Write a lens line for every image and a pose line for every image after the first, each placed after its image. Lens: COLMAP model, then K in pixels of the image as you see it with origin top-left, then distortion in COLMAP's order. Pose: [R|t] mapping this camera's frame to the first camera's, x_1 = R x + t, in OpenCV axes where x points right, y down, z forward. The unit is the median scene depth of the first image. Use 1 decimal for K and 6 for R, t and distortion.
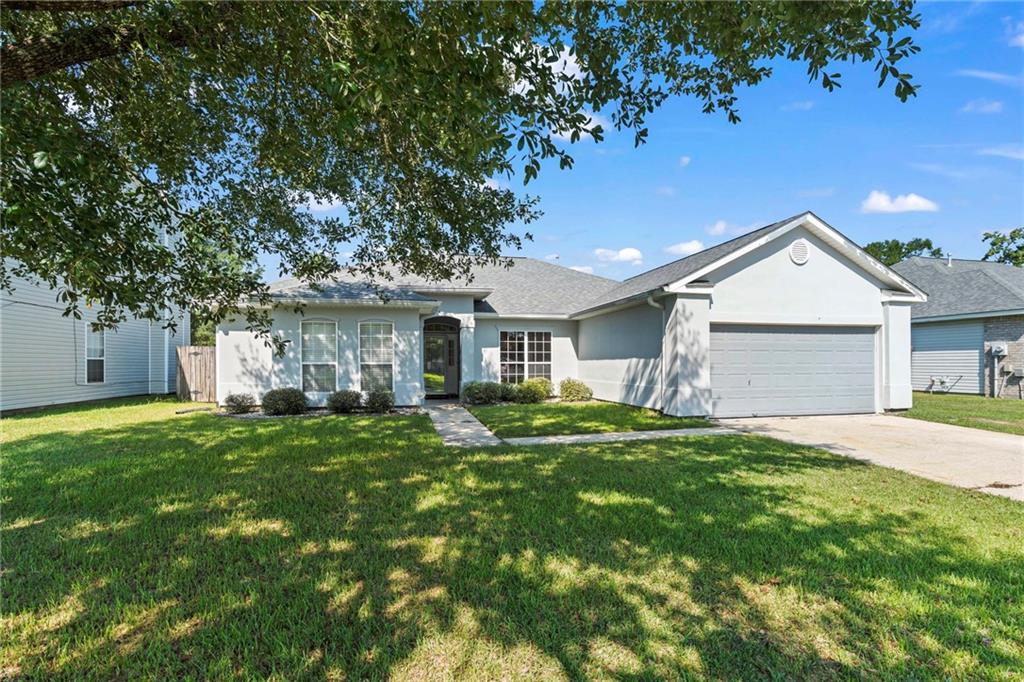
lens RADIAL K [[469.8, 0, 502.9], [0, 469.8, 352.7], [0, 0, 1]] dist [-0.002691, -0.000033]
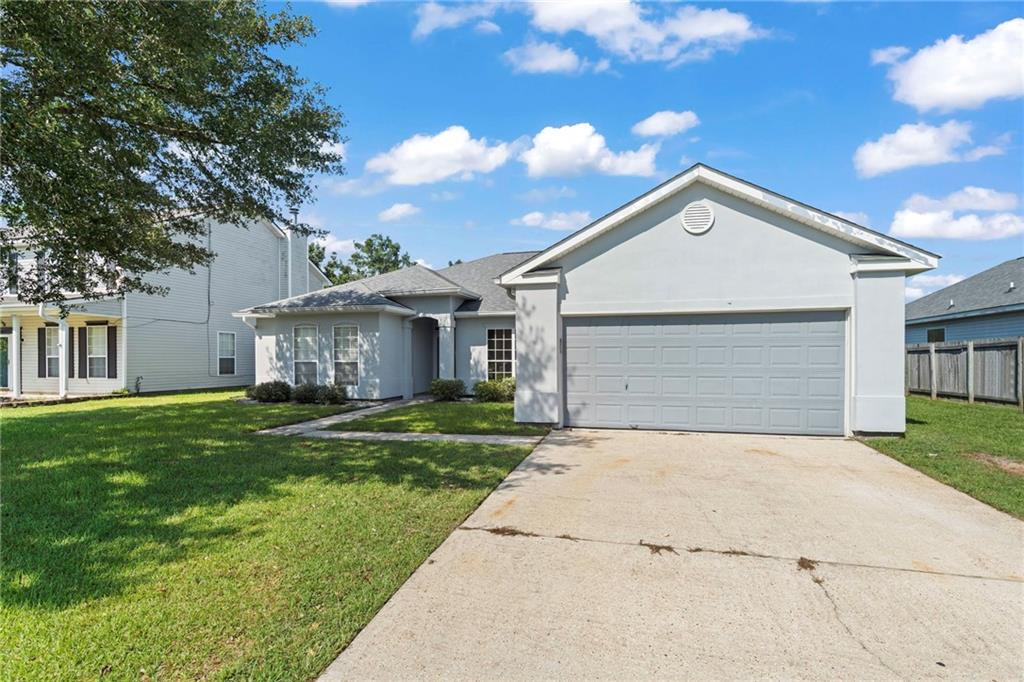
lens RADIAL K [[486.9, 0, 514.8], [0, 486.9, 363.0], [0, 0, 1]] dist [0.015020, 0.000061]
pose [[0.887429, 0.006070, -0.460904, 0.634913], [0.008239, 0.999545, 0.029028, -0.004935], [0.460870, -0.029558, 0.886975, 0.138814]]
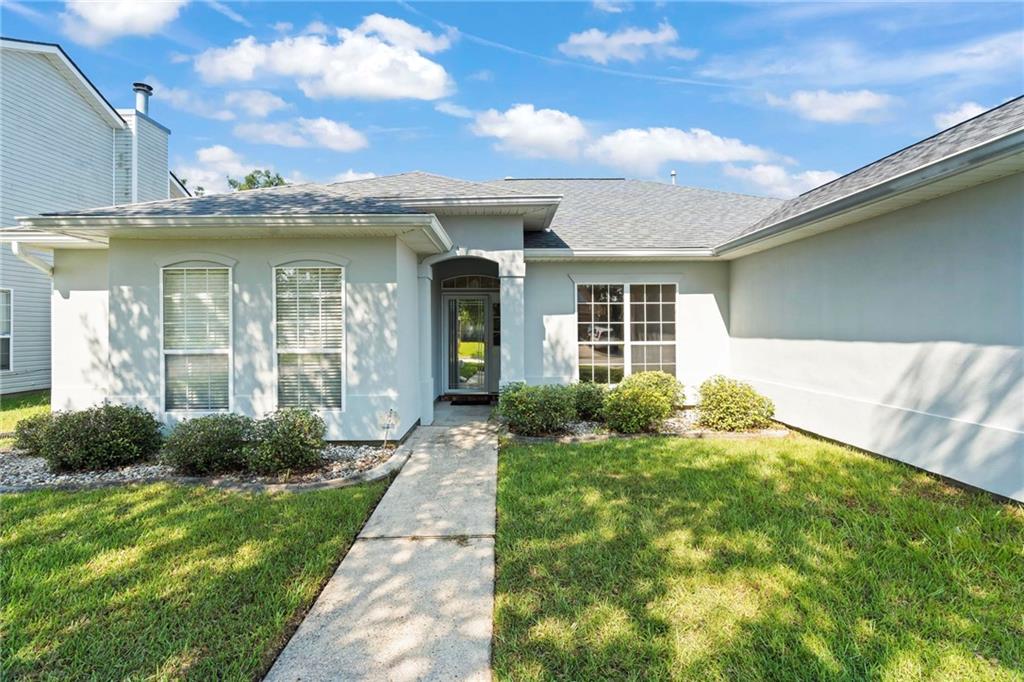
lens RADIAL K [[452.1, 0, 512.4], [0, 452.1, 327.9], [0, 0, 1]] dist [-0.001345, -0.000236]
pose [[0.980954, -0.004342, -0.194193, 0.026349], [0.007568, 0.999845, 0.015872, -0.005511], [0.194094, -0.017039, 0.980835, 0.582205]]
